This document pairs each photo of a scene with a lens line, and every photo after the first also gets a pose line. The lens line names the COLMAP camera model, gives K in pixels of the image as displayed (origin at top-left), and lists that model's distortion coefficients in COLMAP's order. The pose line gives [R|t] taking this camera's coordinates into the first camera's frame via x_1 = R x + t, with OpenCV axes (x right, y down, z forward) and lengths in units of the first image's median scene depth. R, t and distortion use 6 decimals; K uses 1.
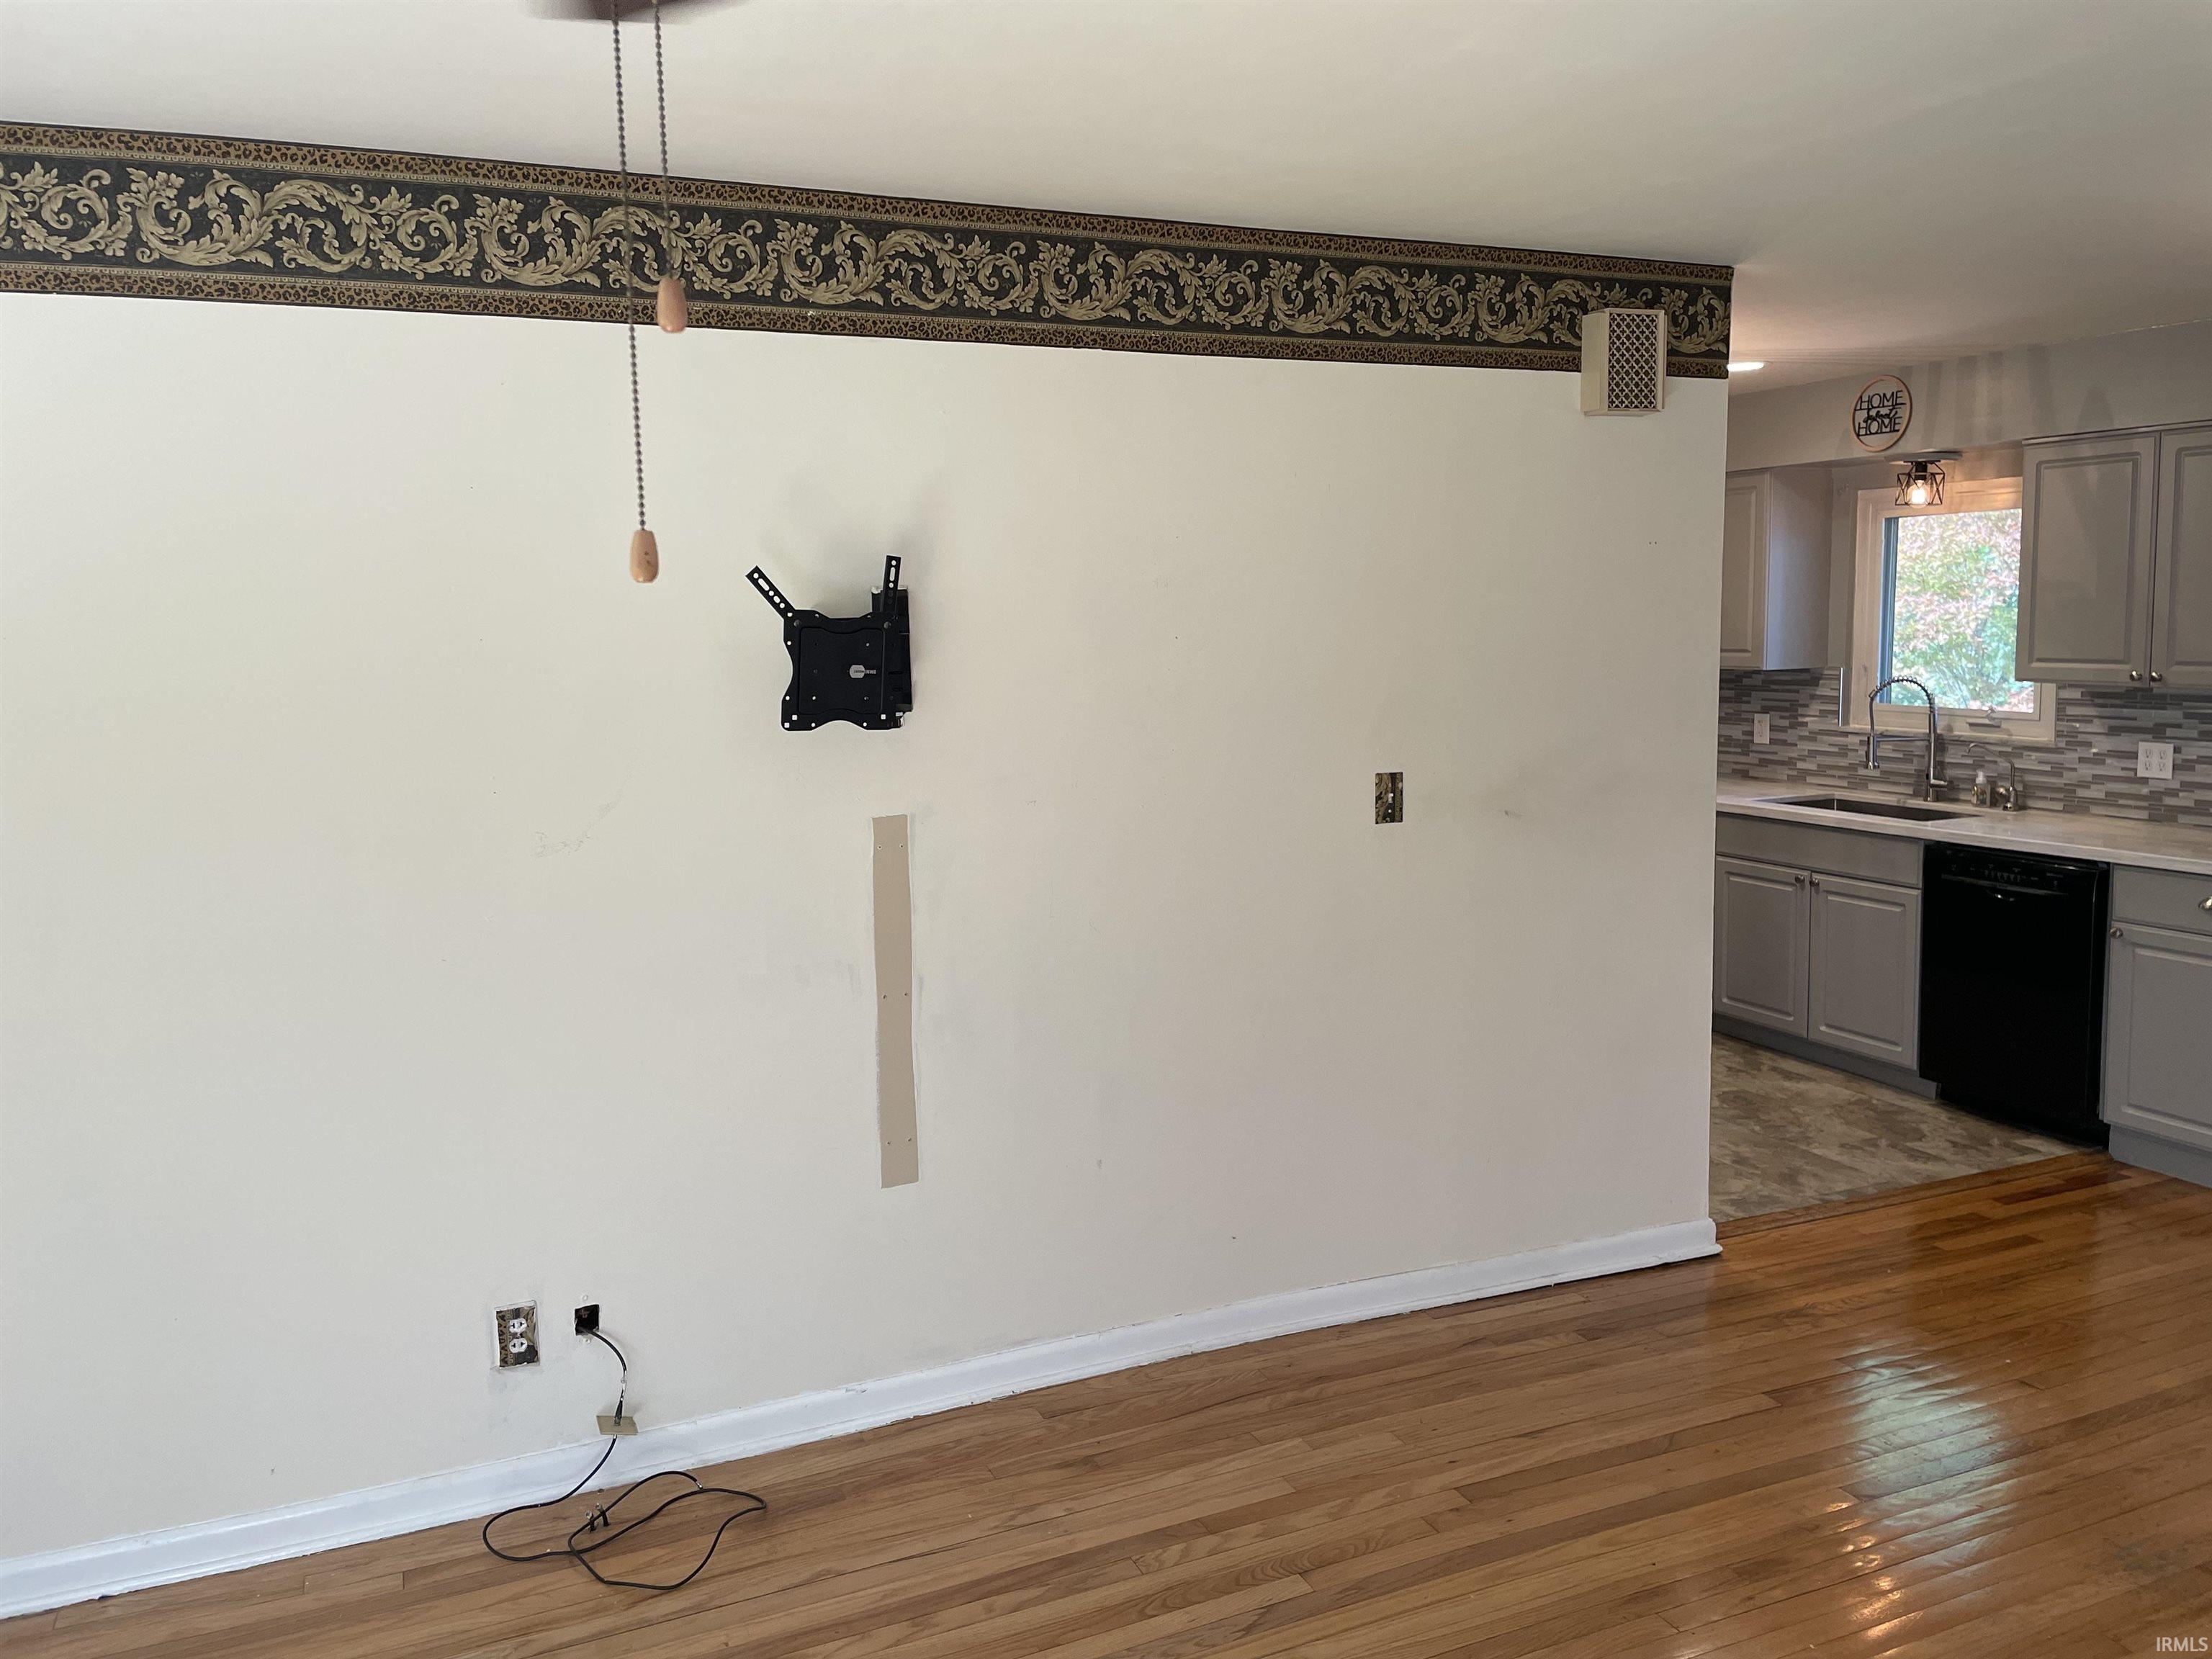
lens RADIAL K [[1678.9, 0, 1145.2], [0, 1678.9, 774.7], [0, 0, 1]] dist [0.063495, -0.068816]
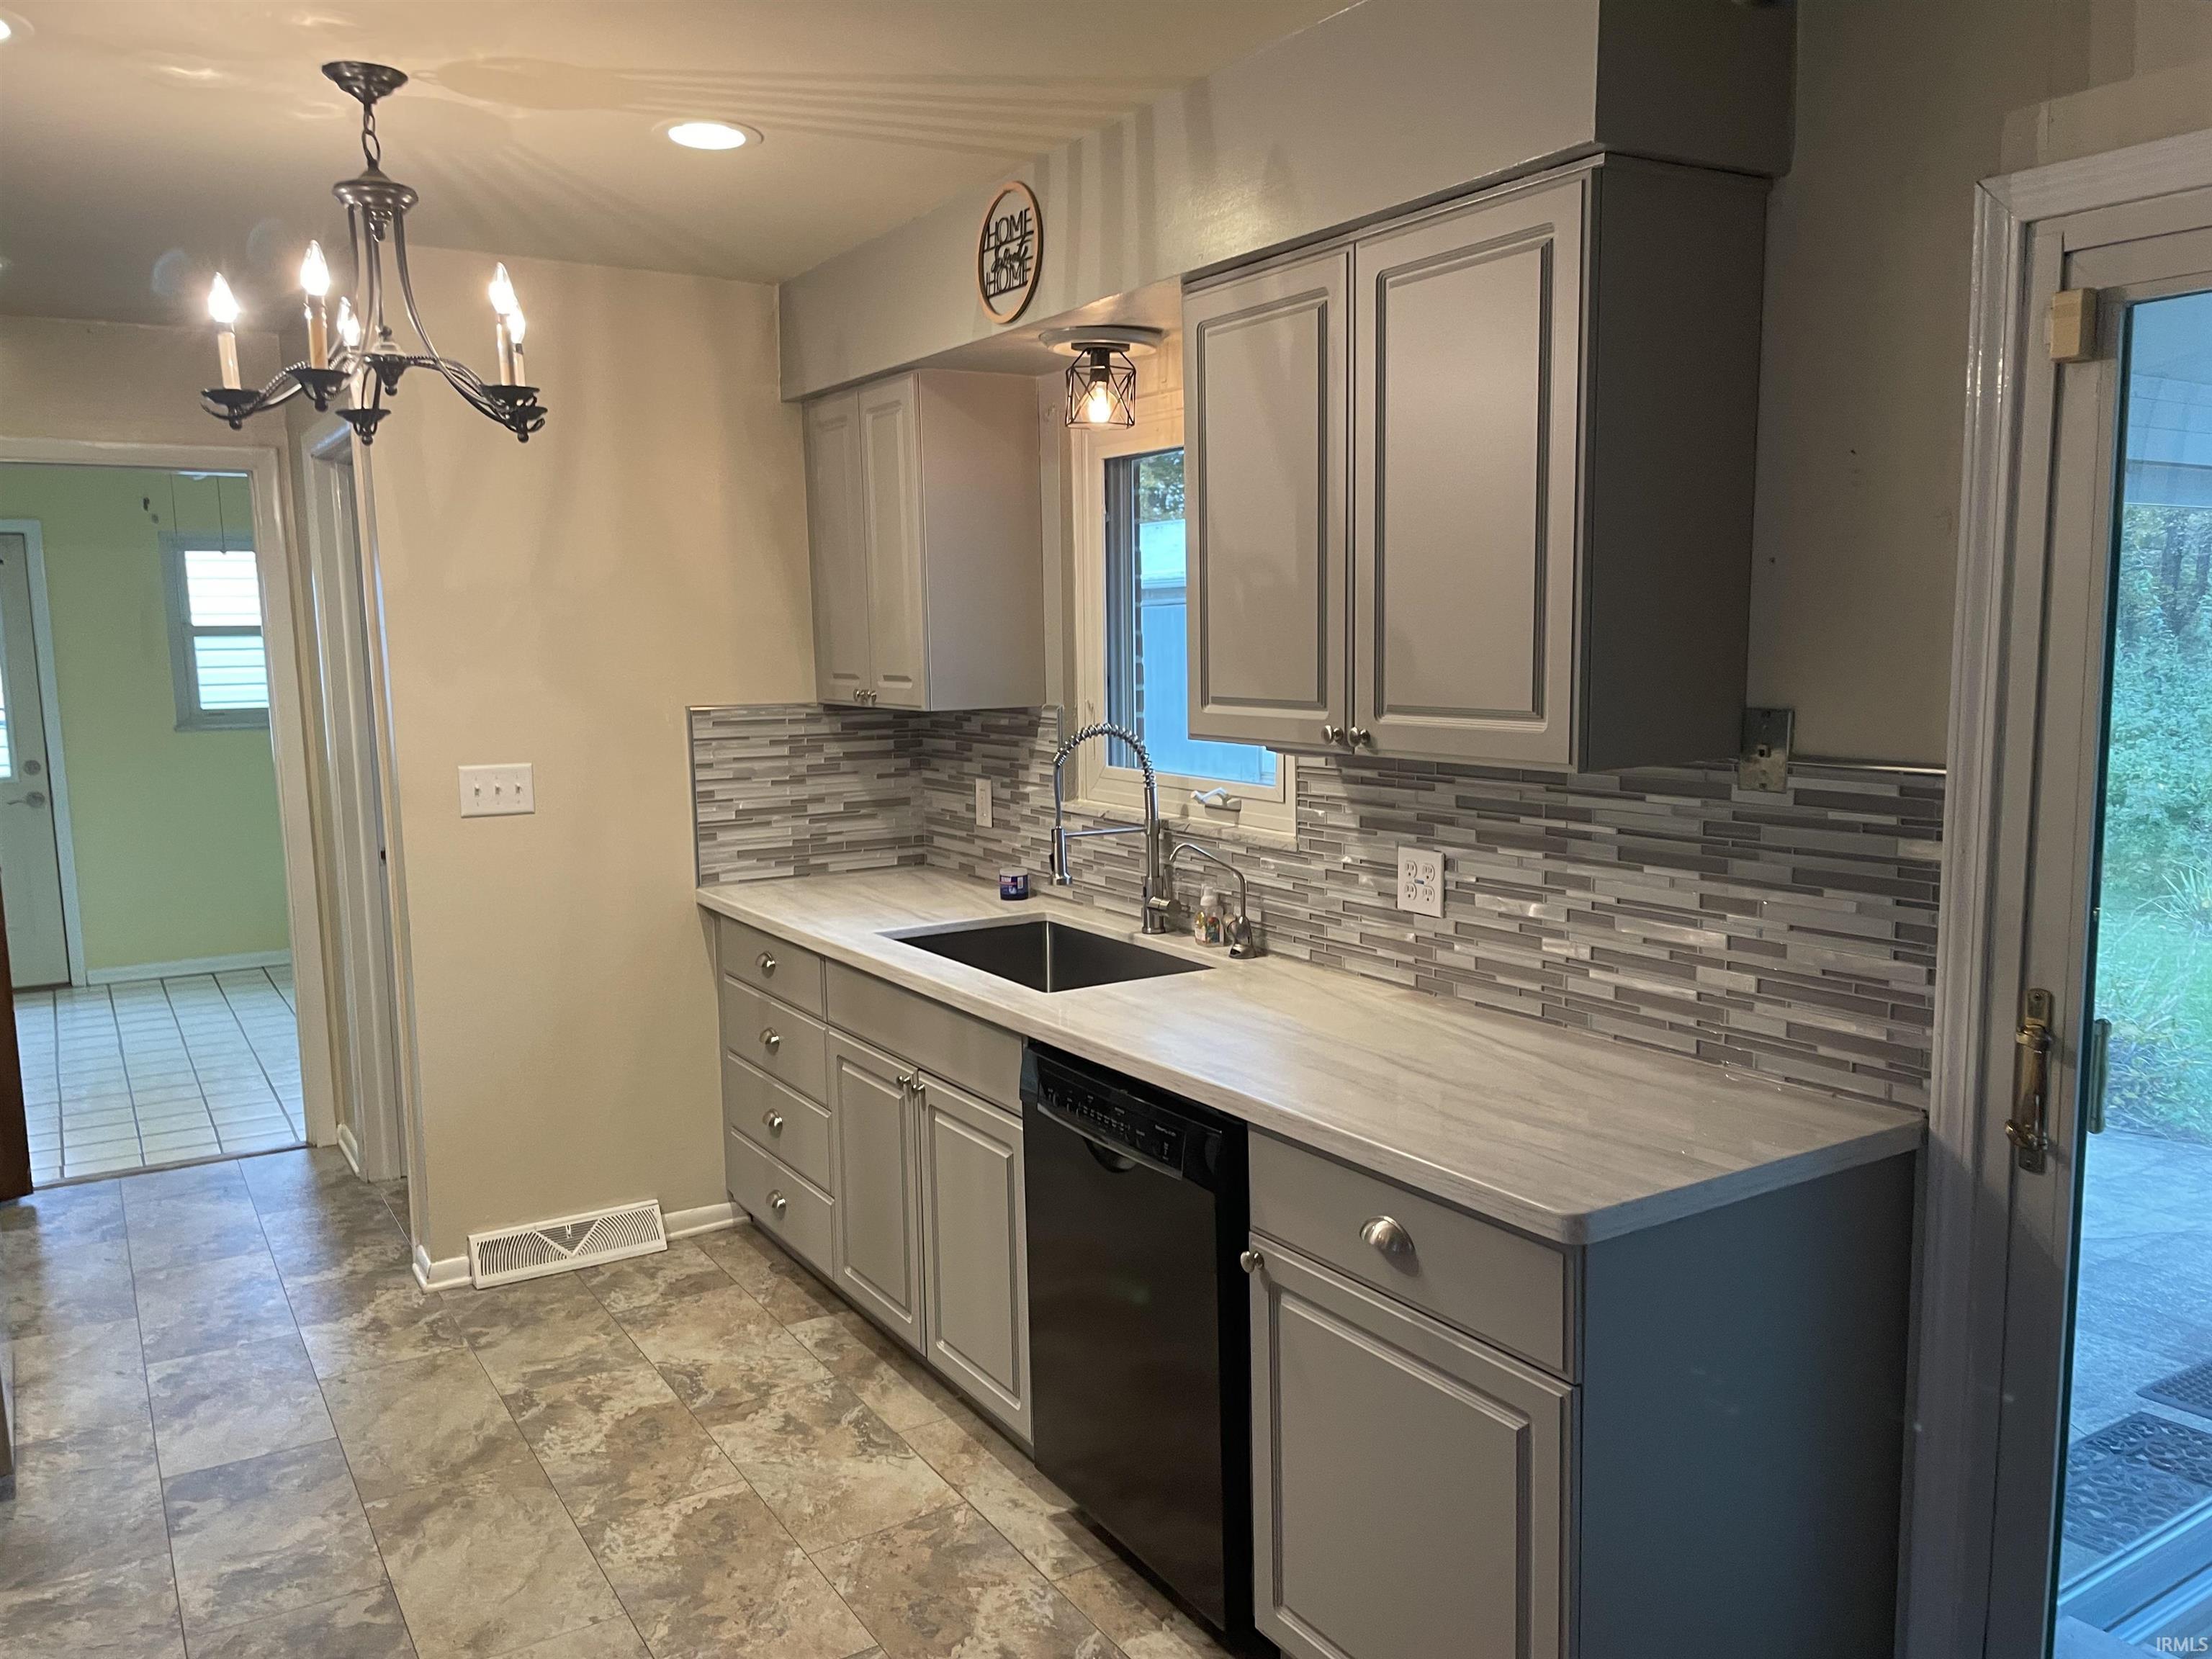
lens RADIAL K [[1678.9, 0, 1128.0], [0, 1678.9, 846.2], [0, 0, 1]] dist [0.063495, -0.068816]
pose [[0.989906, -0.019608, 0.140362, 0.404434], [0.015249, 0.999369, 0.032070, -0.036762], [-0.140902, -0.029606, 0.989581, 0.455605]]
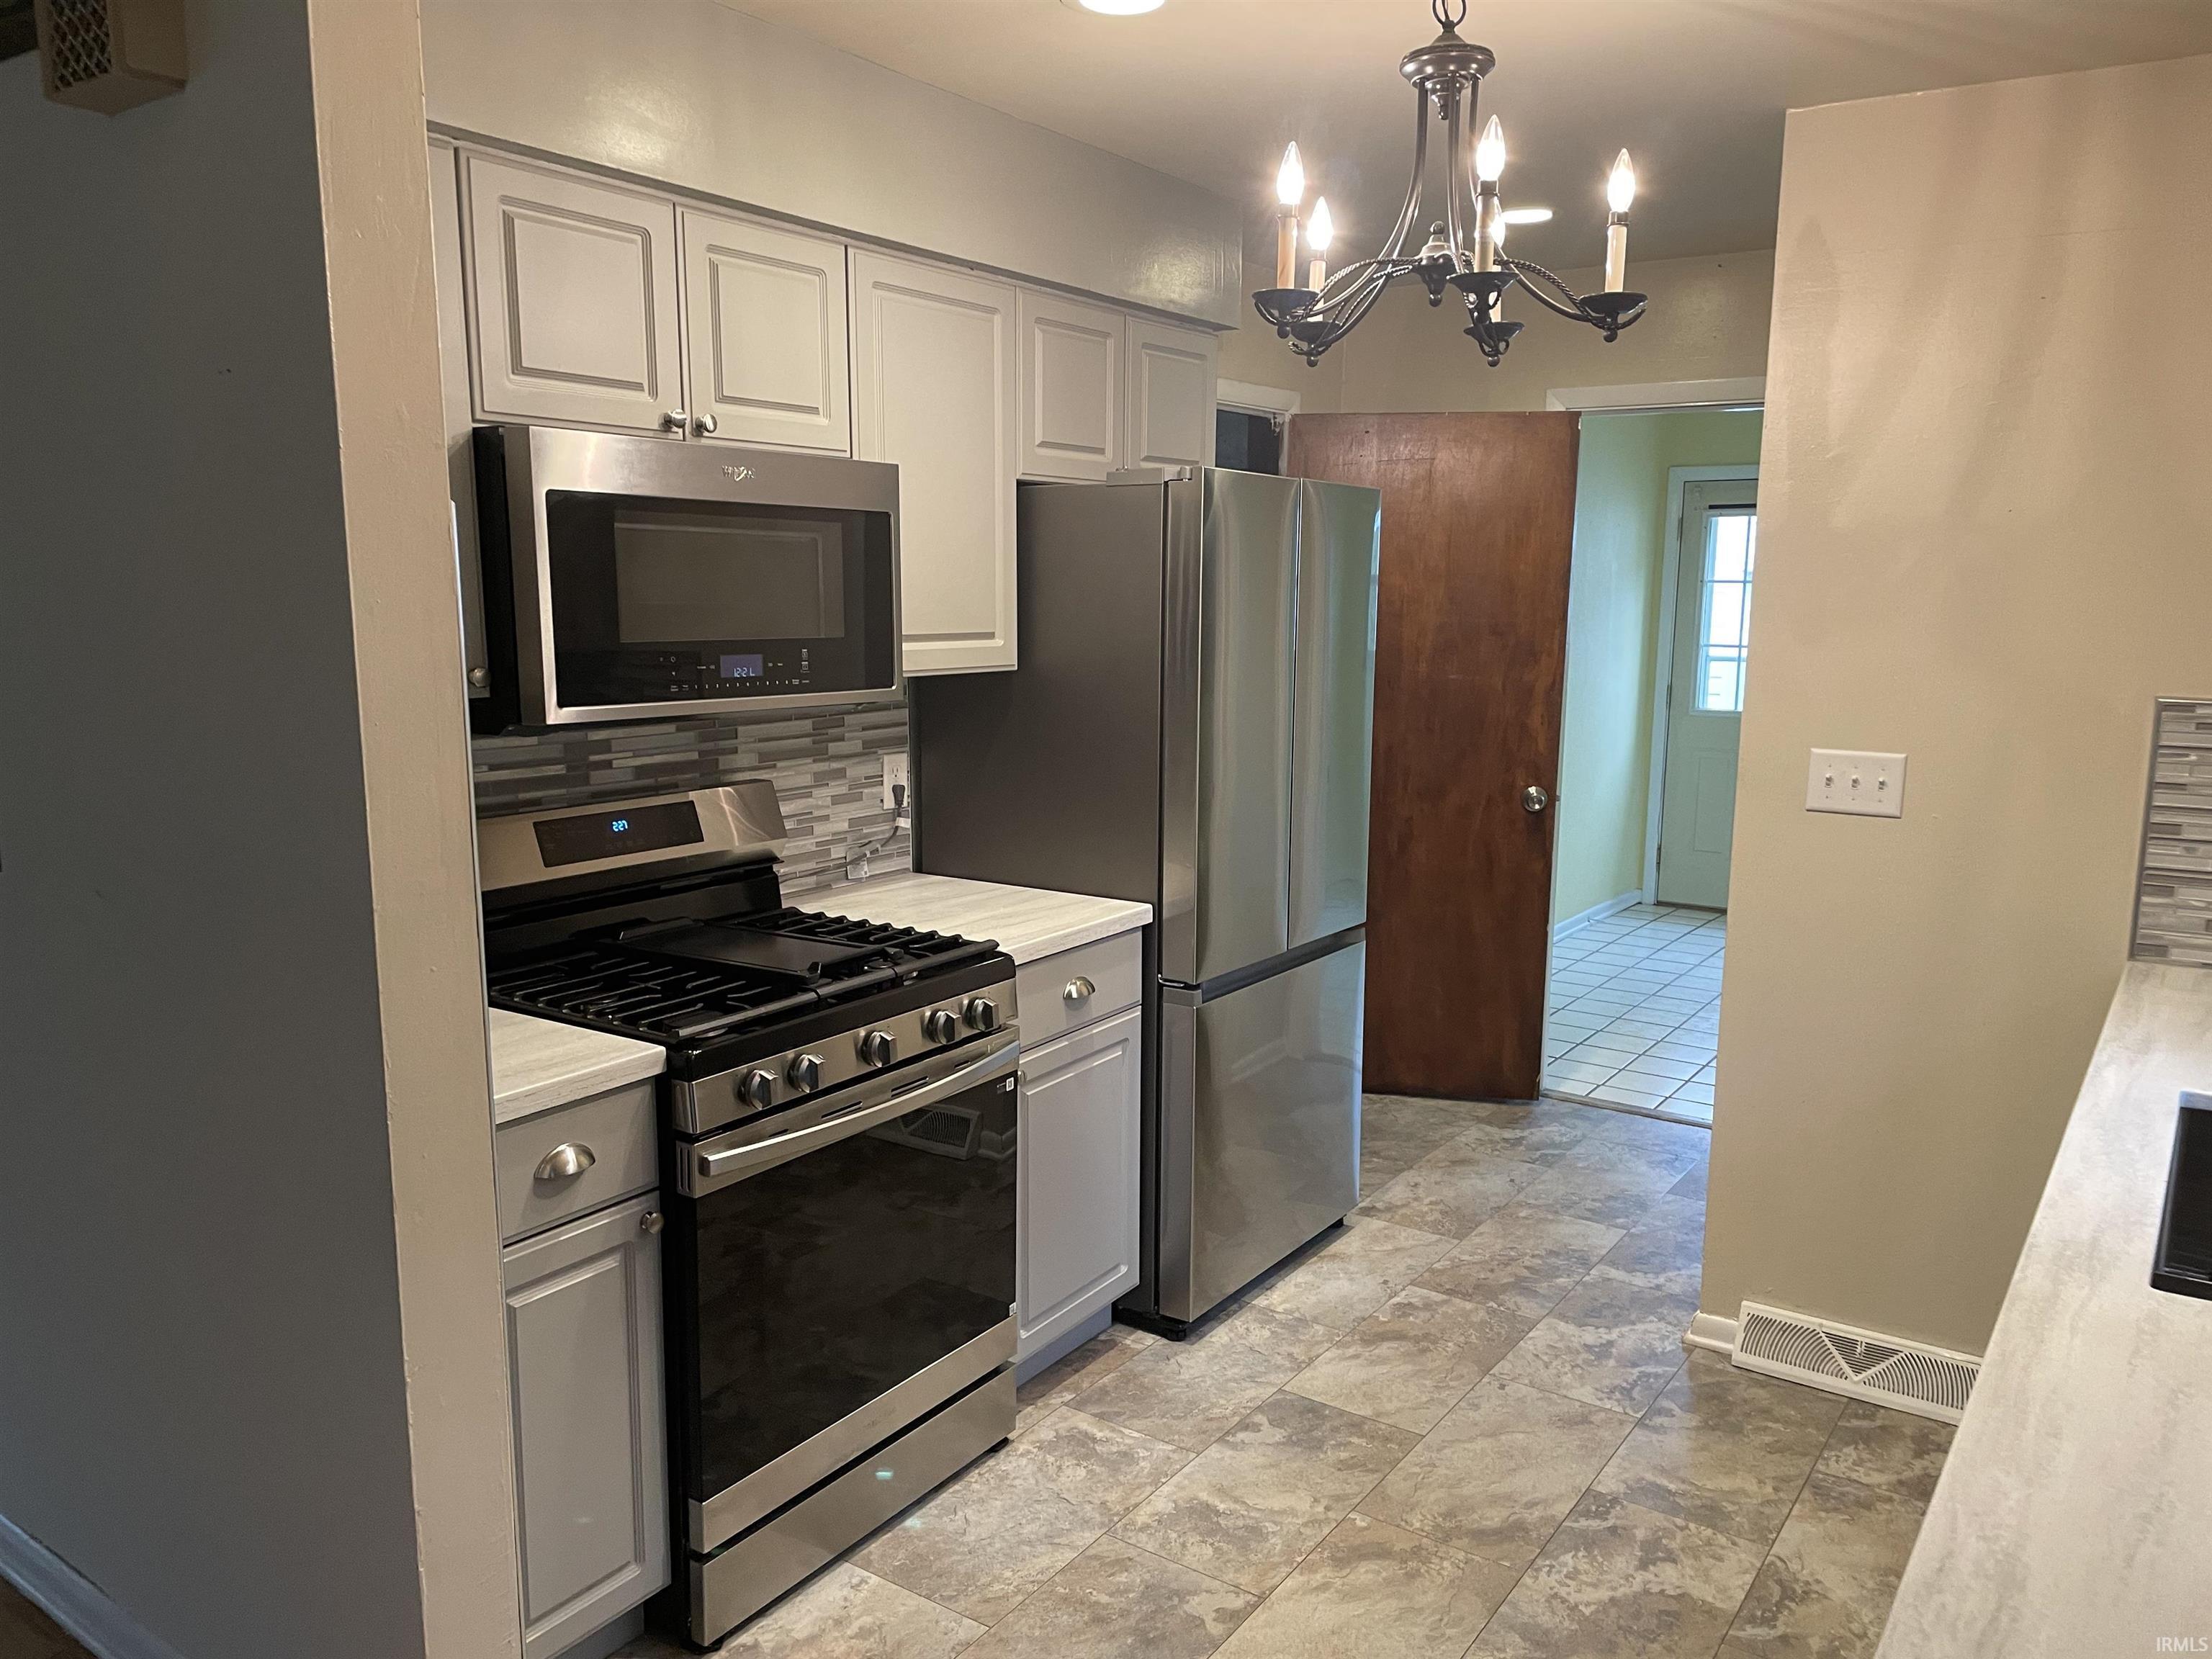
lens RADIAL K [[1678.9, 0, 1112.5], [0, 1678.9, 839.4], [0, 0, 1]] dist [0.063495, -0.068816]
pose [[0.522768, 0.149256, -0.839307, 0.584320], [-0.097385, 0.988564, 0.115141, -0.062720], [0.846894, 0.021544, 0.531325, 0.674323]]
